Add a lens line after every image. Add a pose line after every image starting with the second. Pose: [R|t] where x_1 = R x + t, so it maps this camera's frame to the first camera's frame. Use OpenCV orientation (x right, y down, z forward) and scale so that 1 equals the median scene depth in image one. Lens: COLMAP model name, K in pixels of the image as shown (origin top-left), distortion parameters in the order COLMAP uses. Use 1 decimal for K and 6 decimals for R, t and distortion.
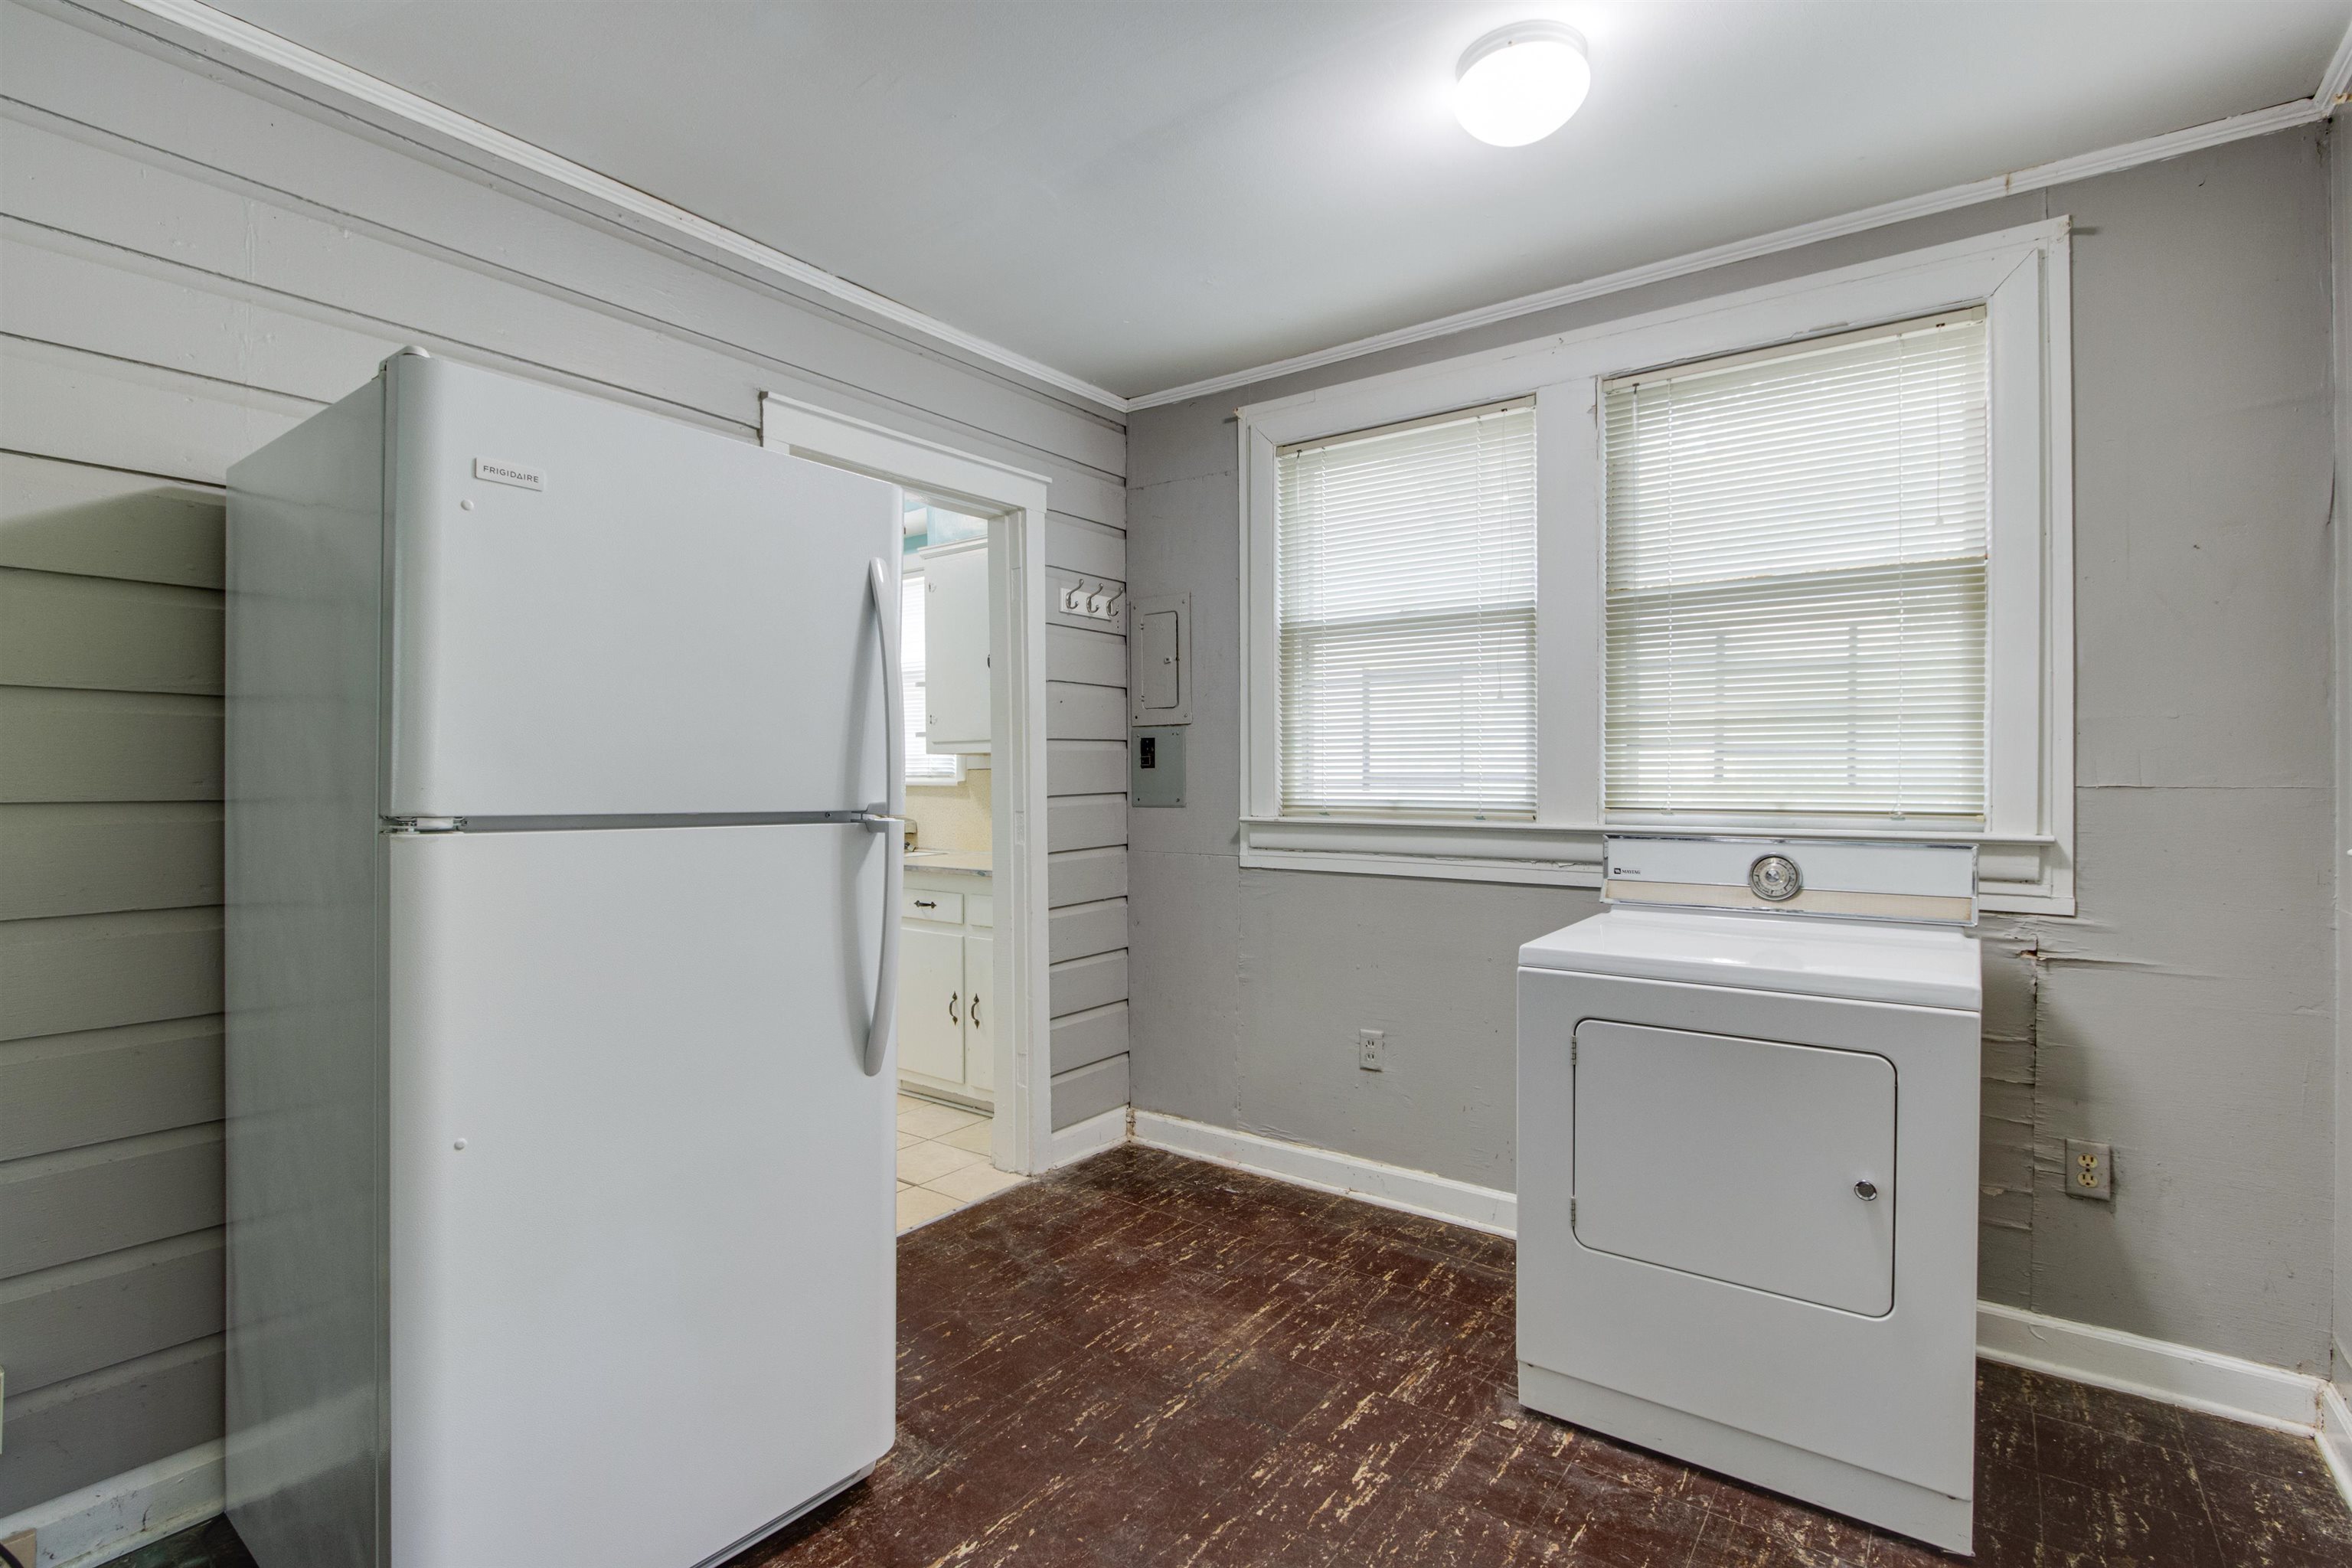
lens RADIAL K [[1100.4, 0, 1176.2], [0, 1100.4, 783.2], [0, 0, 1]] dist [-0.010397, 0.000344]
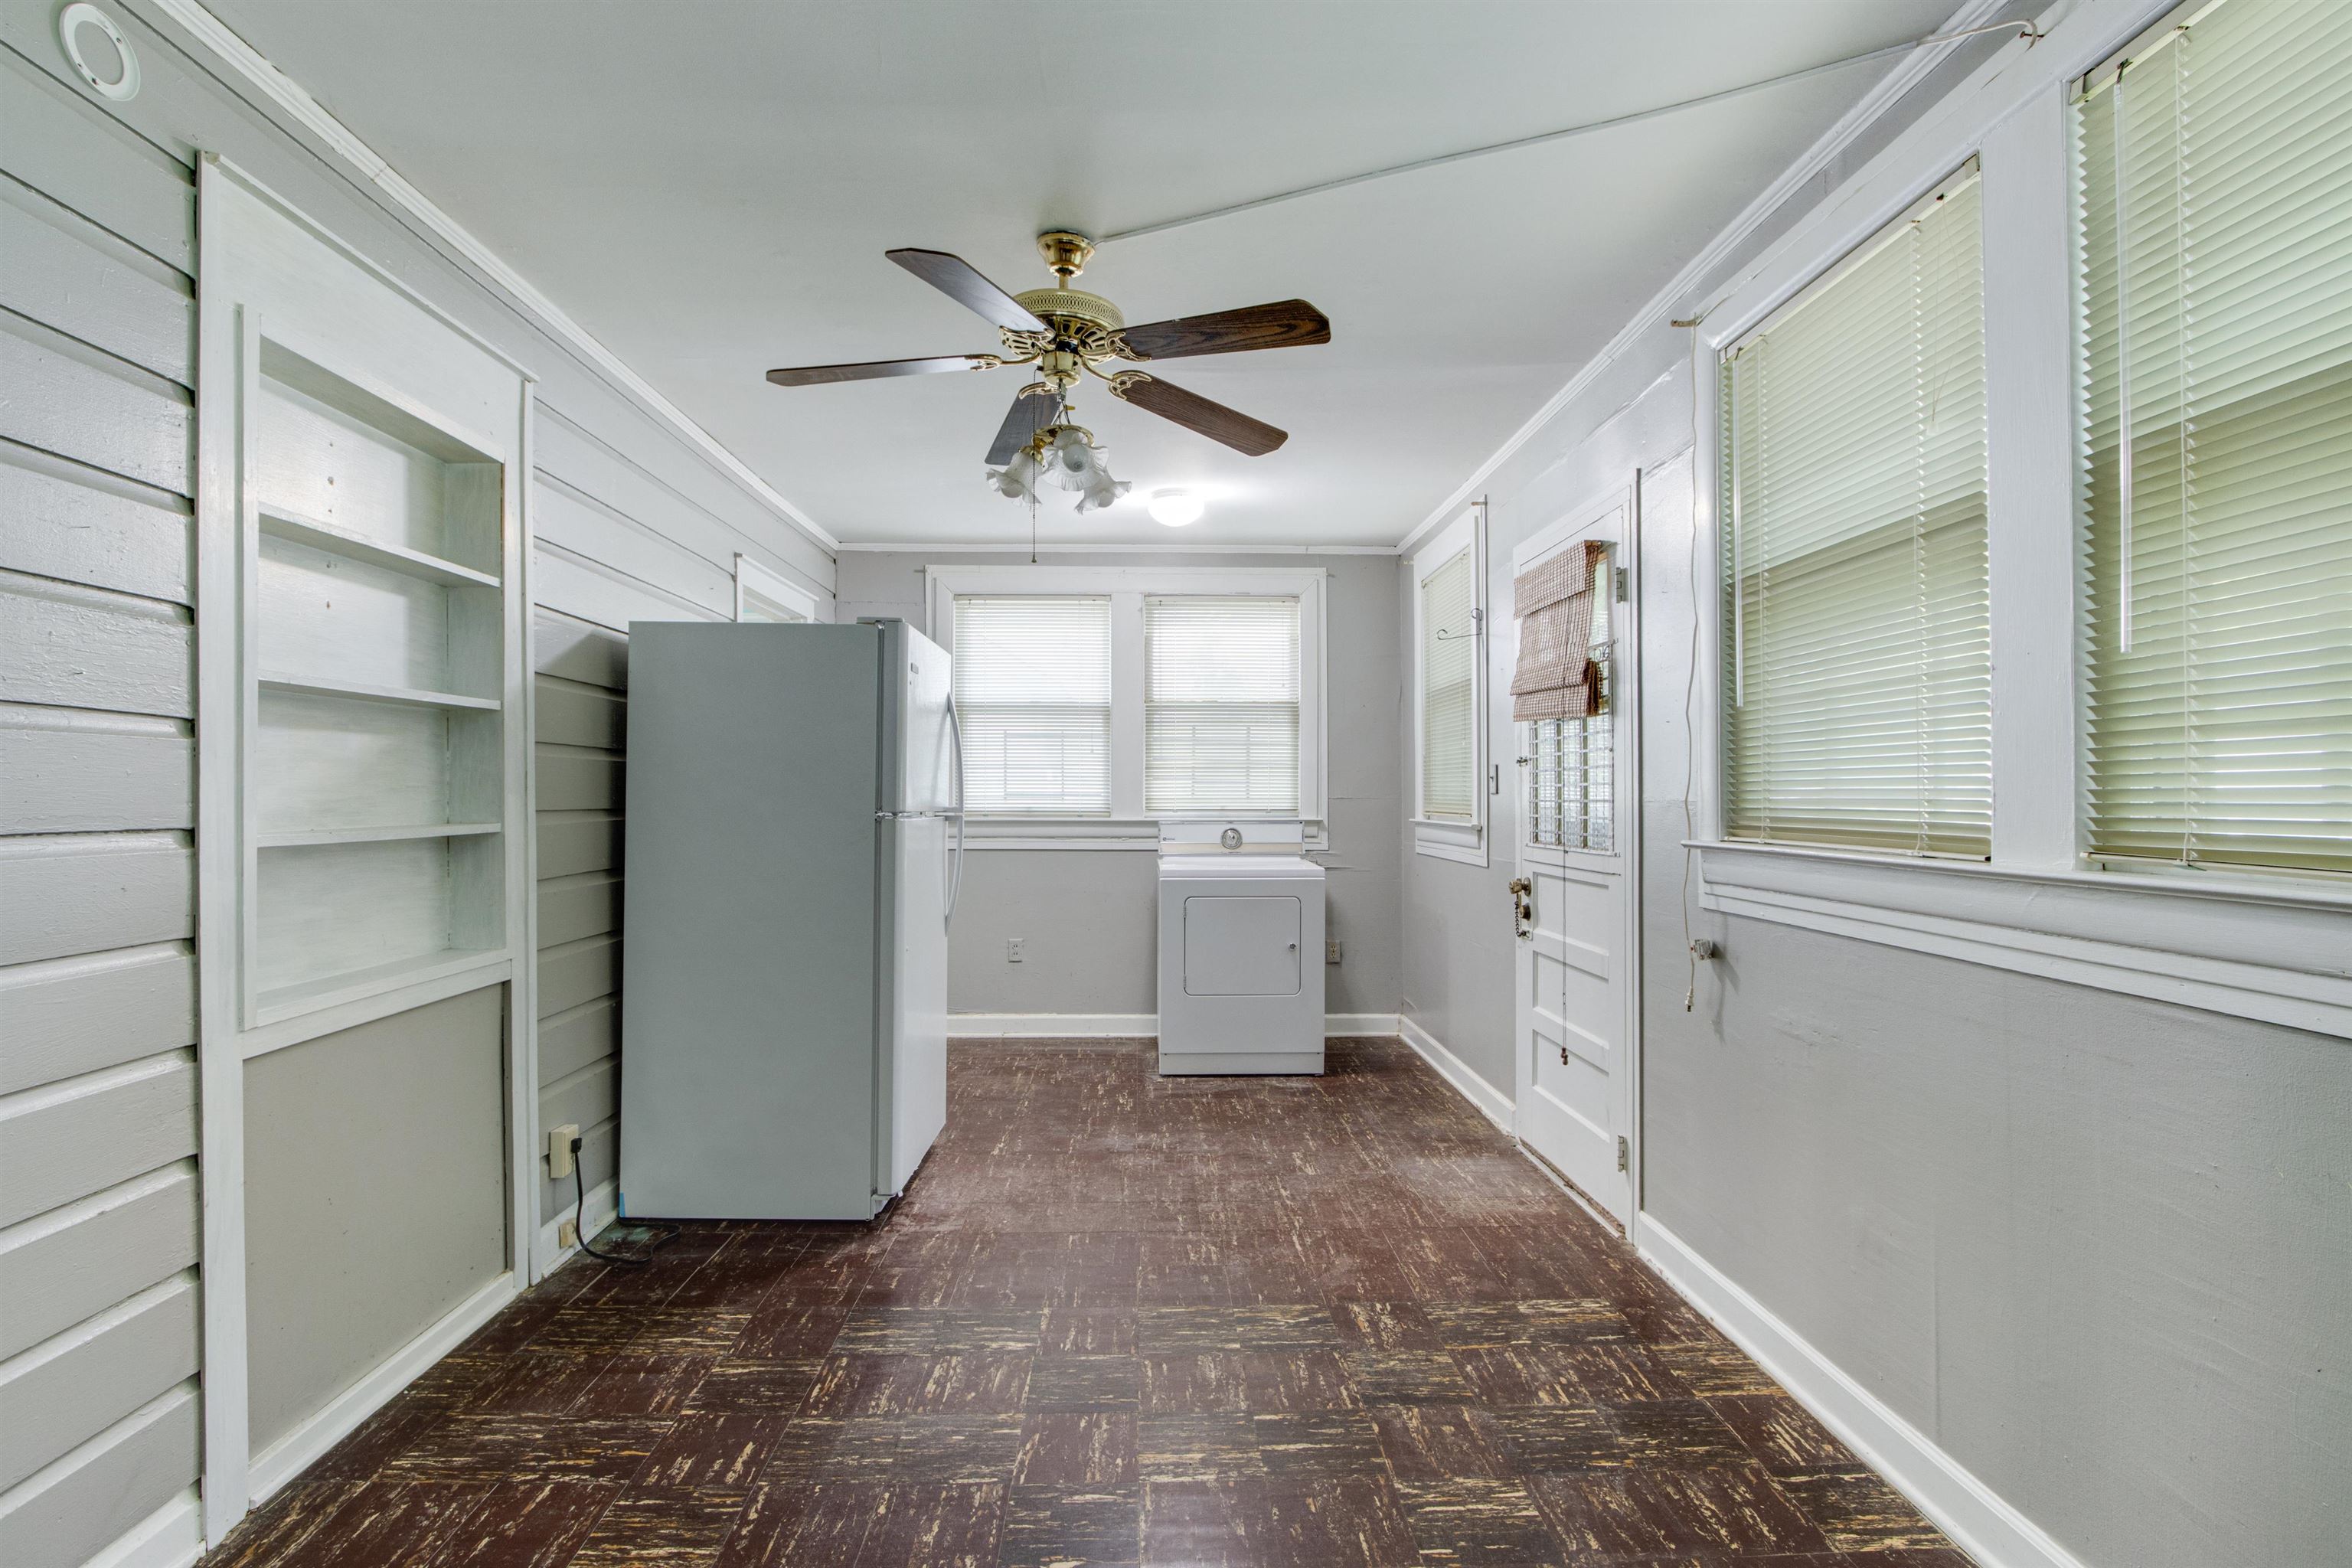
lens RADIAL K [[1100.4, 0, 1166.1], [0, 1100.4, 788.6], [0, 0, 1]] dist [-0.010397, 0.000344]
pose [[0.787202, 0.002450, 0.616690, -0.945445], [0.001768, 0.999979, -0.006230, -0.003552], [-0.616693, 0.005994, 0.787181, -0.694792]]
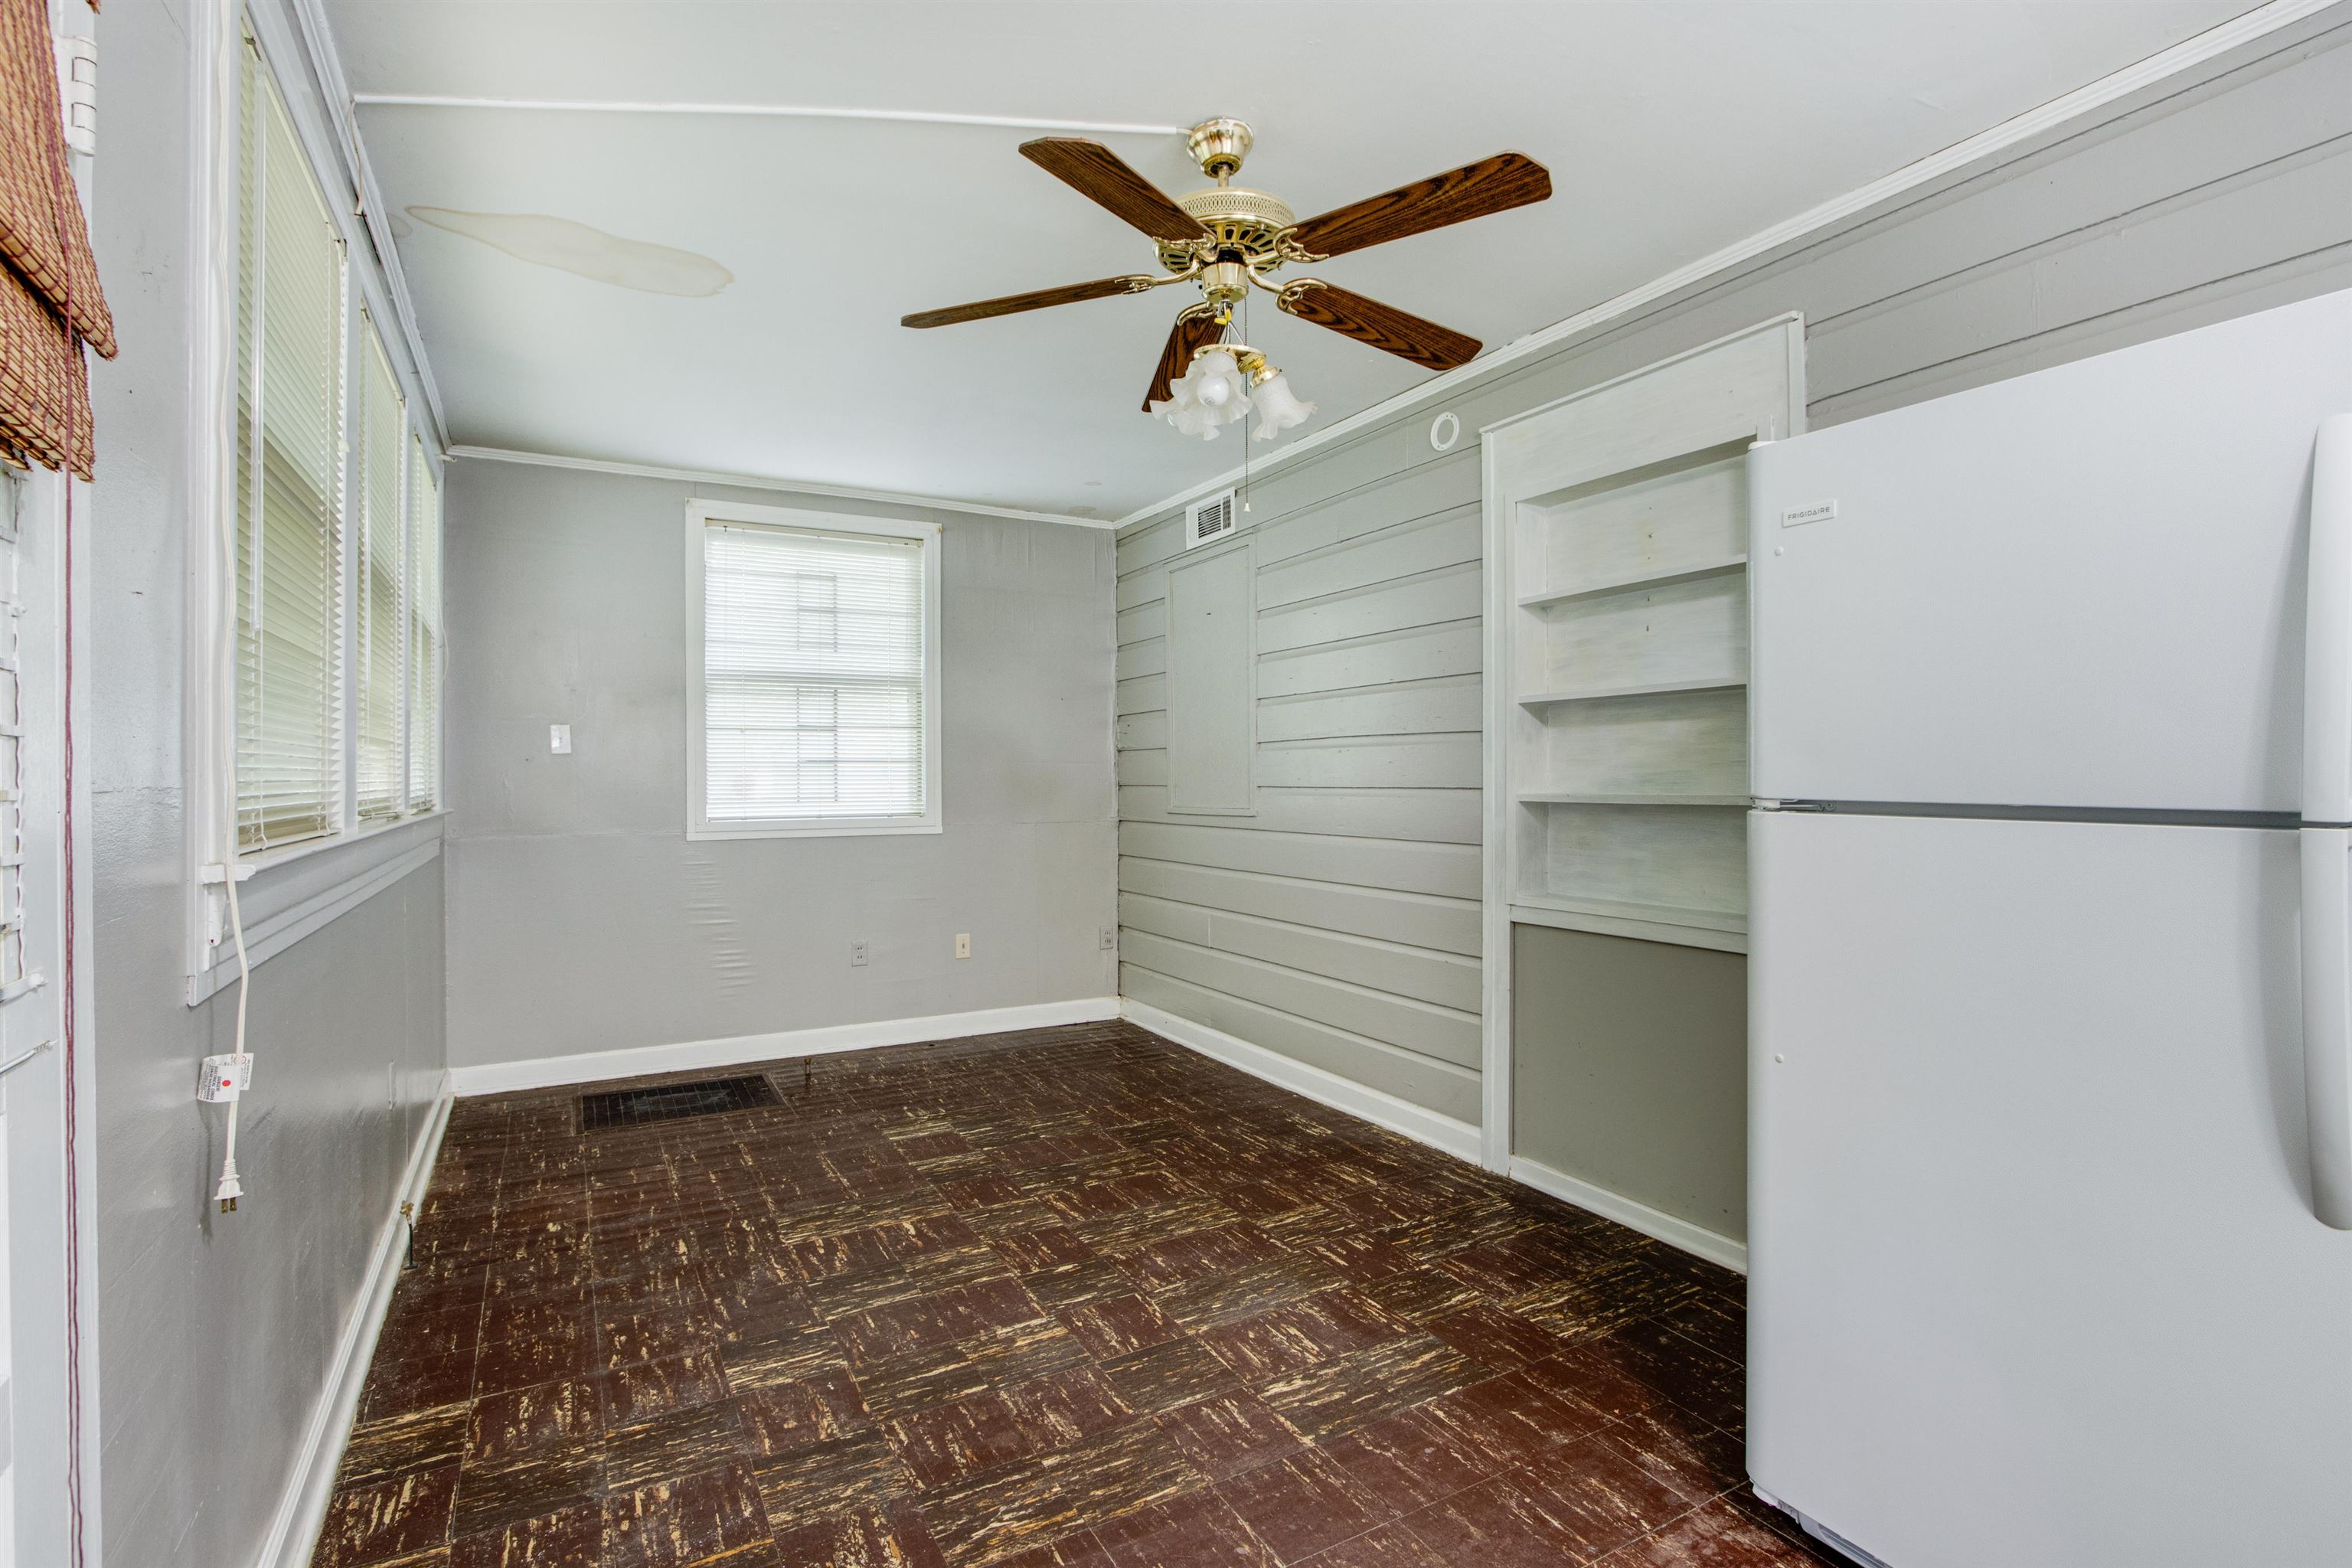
lens RADIAL K [[1100.4, 0, 1163.6], [0, 1100.4, 781.1], [0, 0, 1]] dist [-0.010397, 0.000344]
pose [[-0.415963, 0.005480, -0.909365, 0.450551], [0.004454, 0.999982, 0.003988, 0.000448], [0.909371, -0.002391, -0.415980, 0.500505]]
